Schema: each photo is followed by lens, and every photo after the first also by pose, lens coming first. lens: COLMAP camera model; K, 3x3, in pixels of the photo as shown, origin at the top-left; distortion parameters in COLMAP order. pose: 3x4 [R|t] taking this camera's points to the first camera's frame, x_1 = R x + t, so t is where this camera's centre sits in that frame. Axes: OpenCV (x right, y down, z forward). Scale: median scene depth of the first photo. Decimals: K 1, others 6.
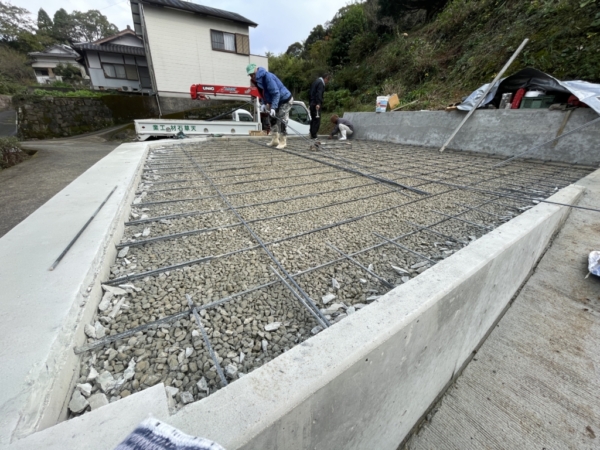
lens RADIAL K [[242.1, 0, 300.0], [0, 242.1, 225.0], [0, 0, 1]] dist [-0.002743, -0.000249]
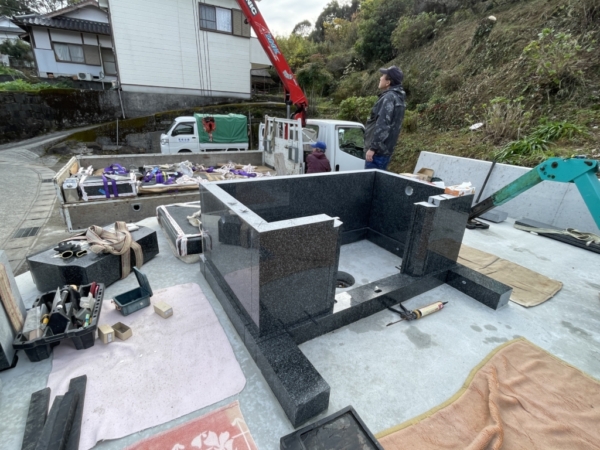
lens RADIAL K [[297.1, 0, 300.0], [0, 297.1, 225.0], [0, 0, 1]] dist [-0.005348, -0.000815]
pose [[0.999525, 0.030479, -0.004575, -0.033112], [-0.030641, 0.998692, -0.040939, -0.090625], [0.003322, 0.041060, 0.999151, 0.110410]]
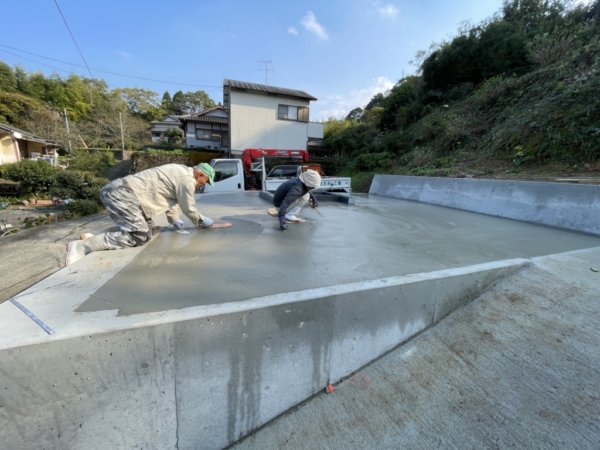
lens RADIAL K [[242.1, 0, 300.0], [0, 242.1, 225.0], [0, 0, 1]] dist [-0.002743, -0.000249]
pose [[0.972712, 0.077261, -0.218773, 0.040849], [-0.118024, 0.976584, -0.179874, -0.001588], [0.199753, 0.200786, 0.959053, -0.027019]]
